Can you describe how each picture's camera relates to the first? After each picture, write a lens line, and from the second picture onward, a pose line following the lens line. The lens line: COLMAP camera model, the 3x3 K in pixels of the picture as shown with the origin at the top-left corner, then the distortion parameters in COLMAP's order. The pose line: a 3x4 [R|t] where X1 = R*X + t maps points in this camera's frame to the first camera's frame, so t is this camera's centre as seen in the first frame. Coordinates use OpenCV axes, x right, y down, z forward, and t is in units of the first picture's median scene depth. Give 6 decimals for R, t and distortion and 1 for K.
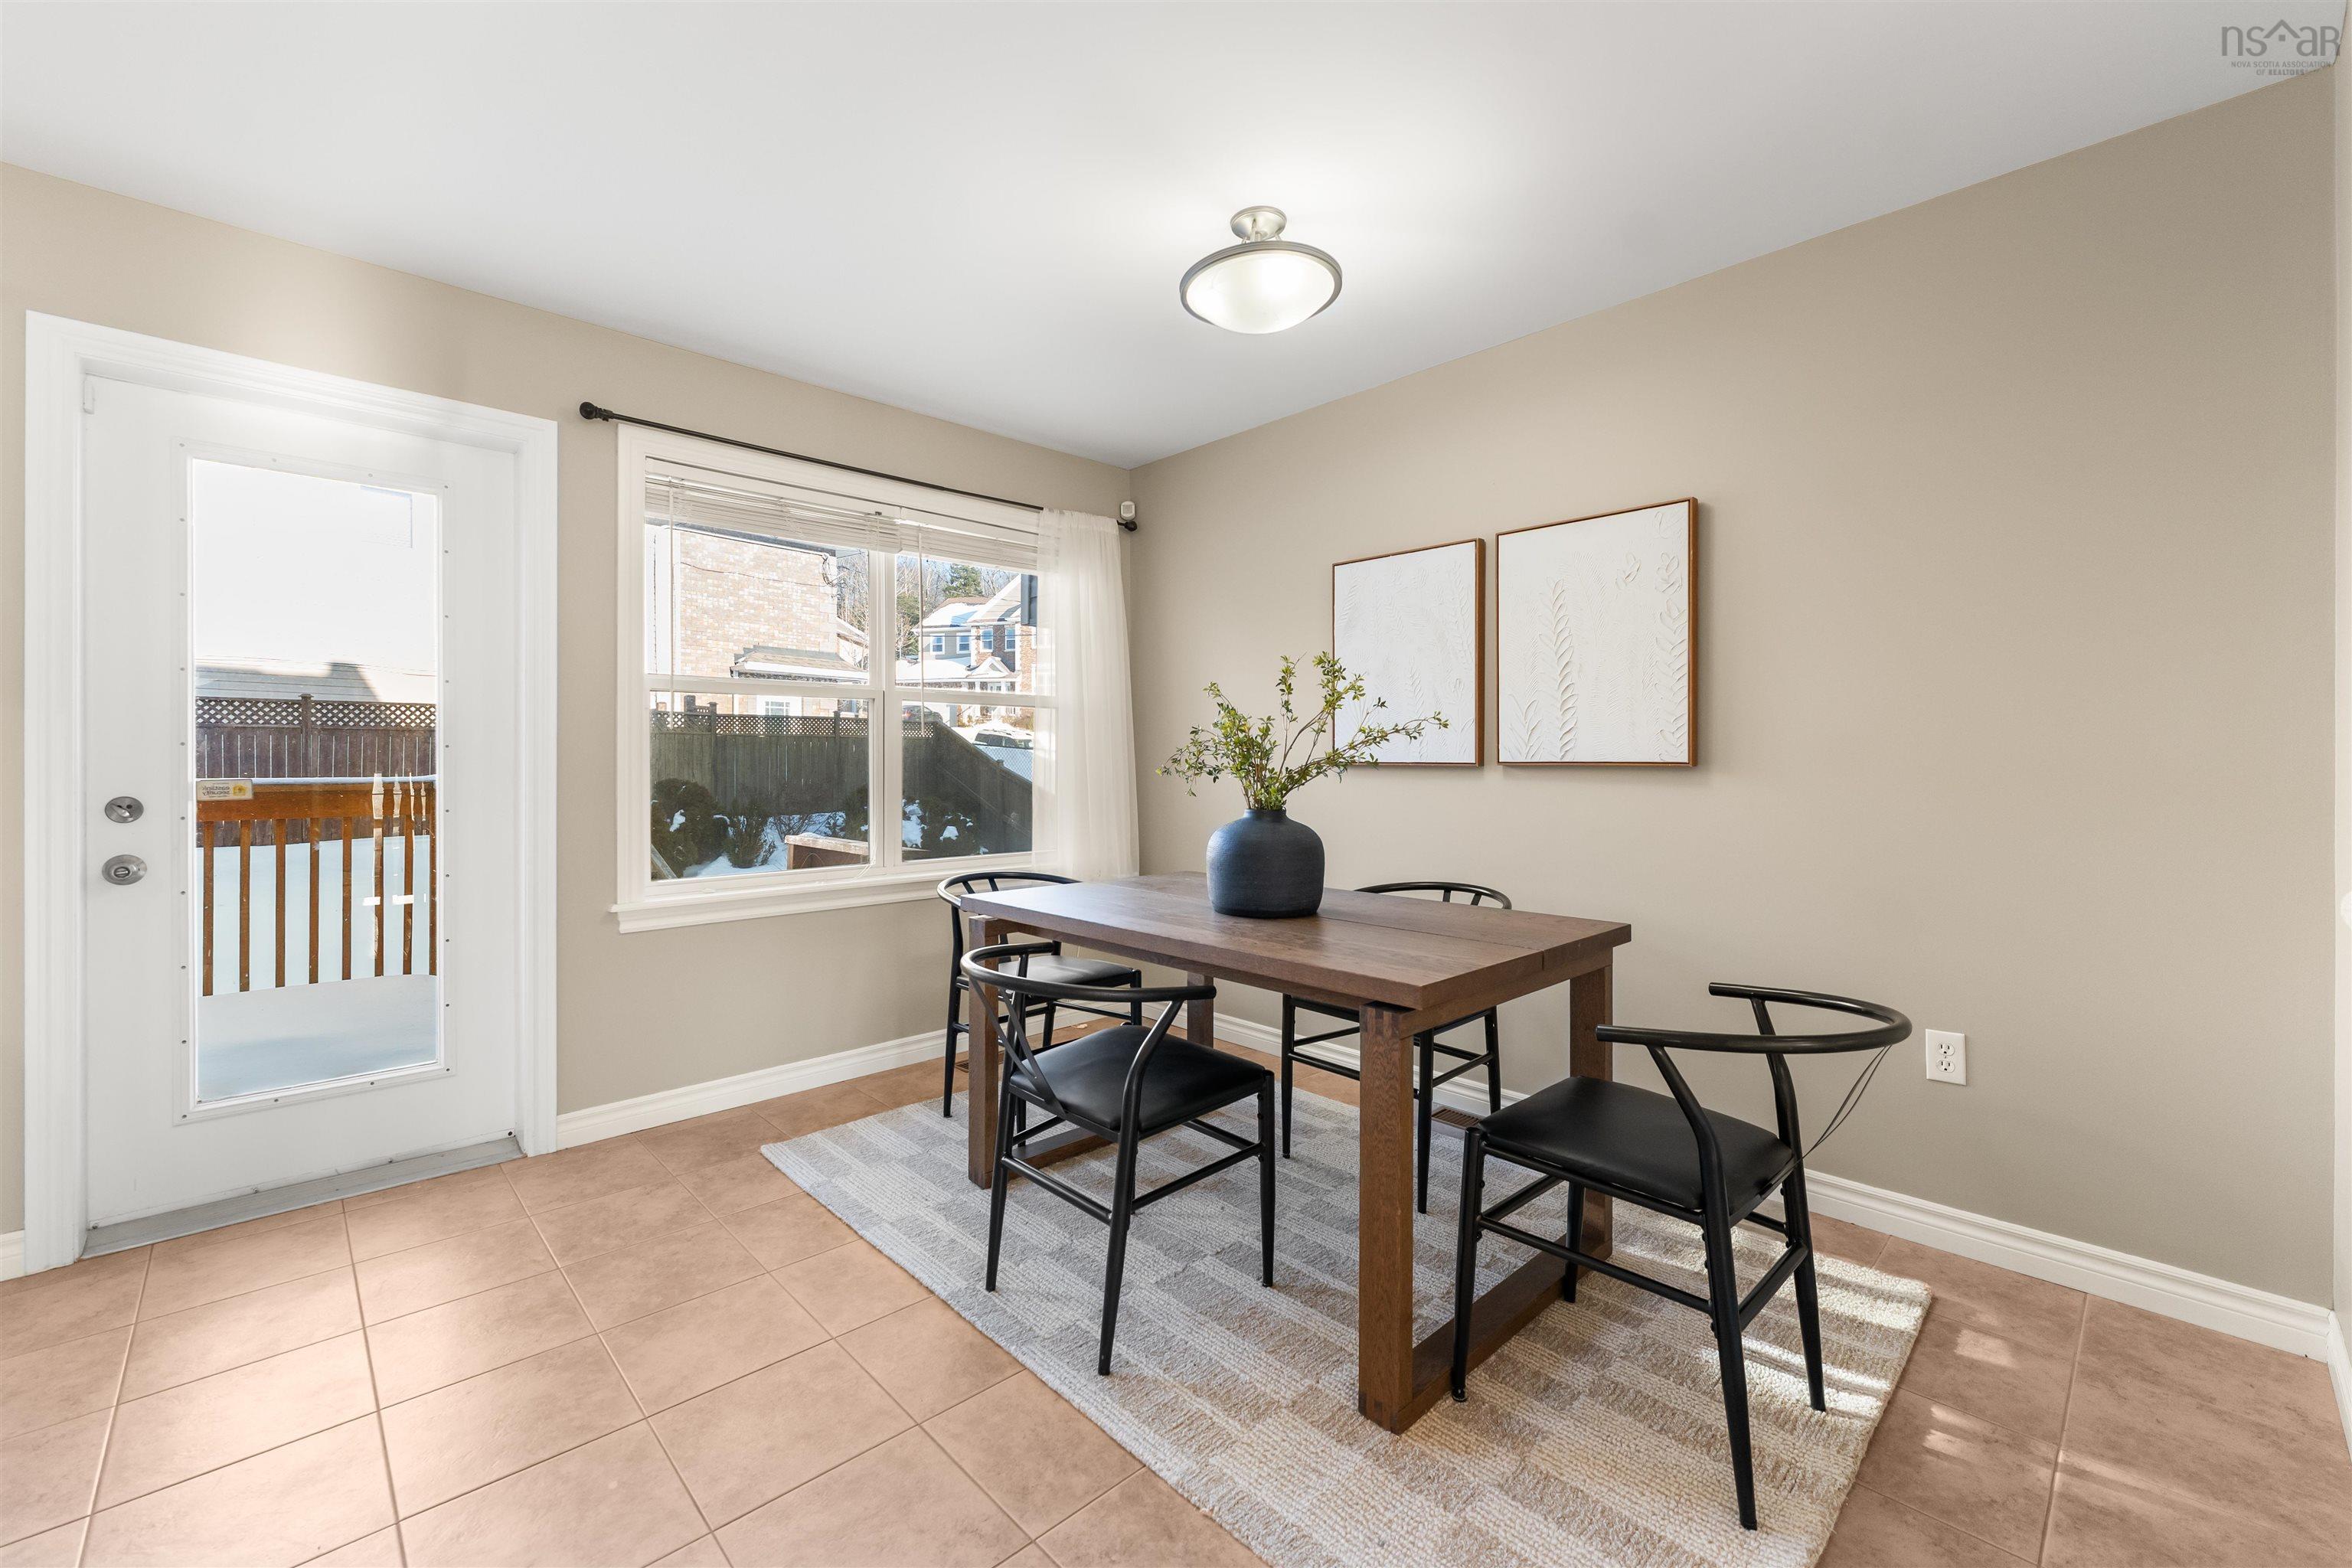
lens RADIAL K [[954.9, 0, 1152.0], [0, 954.9, 759.0], [0, 0, 1]] dist [-0.002099, 0.000289]
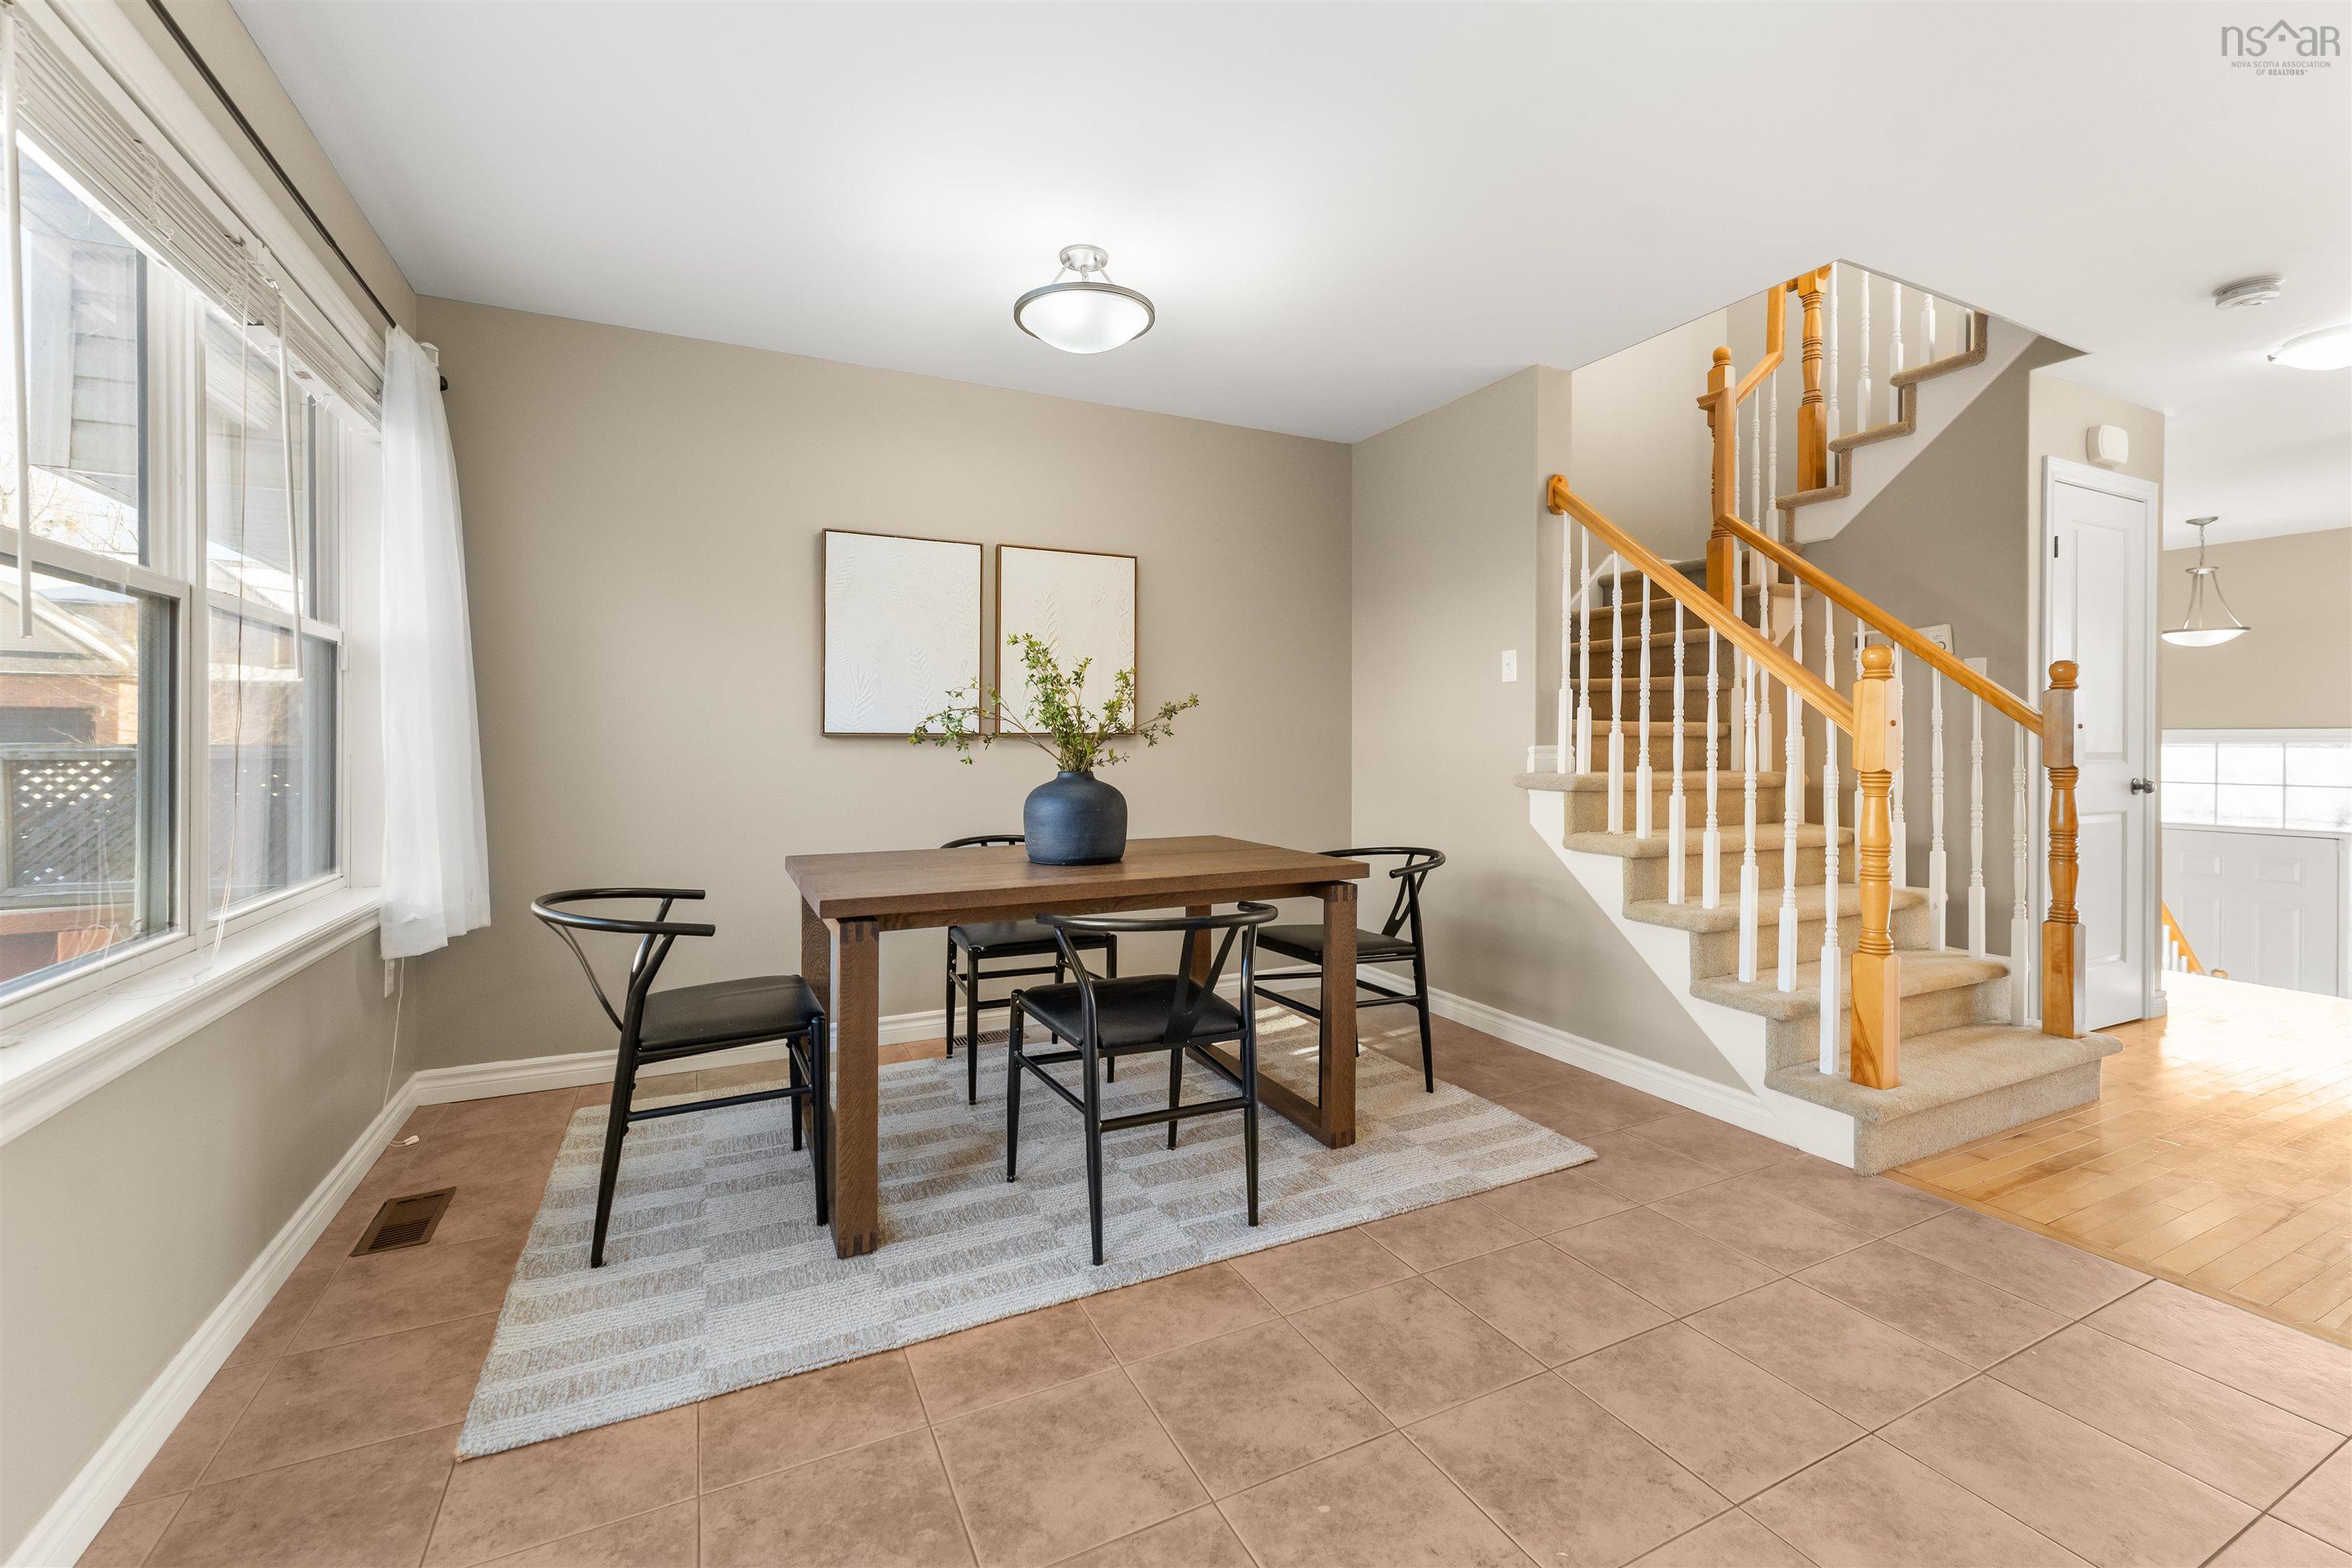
lens RADIAL K [[954.9, 0, 1167.0], [0, 954.9, 771.0], [0, 0, 1]] dist [-0.002099, 0.000289]
pose [[0.294081, -0.028115, 0.955367, -0.940800], [-0.002451, 0.999542, 0.030170, 0.017059], [-0.955777, -0.011214, 0.293877, 0.569553]]
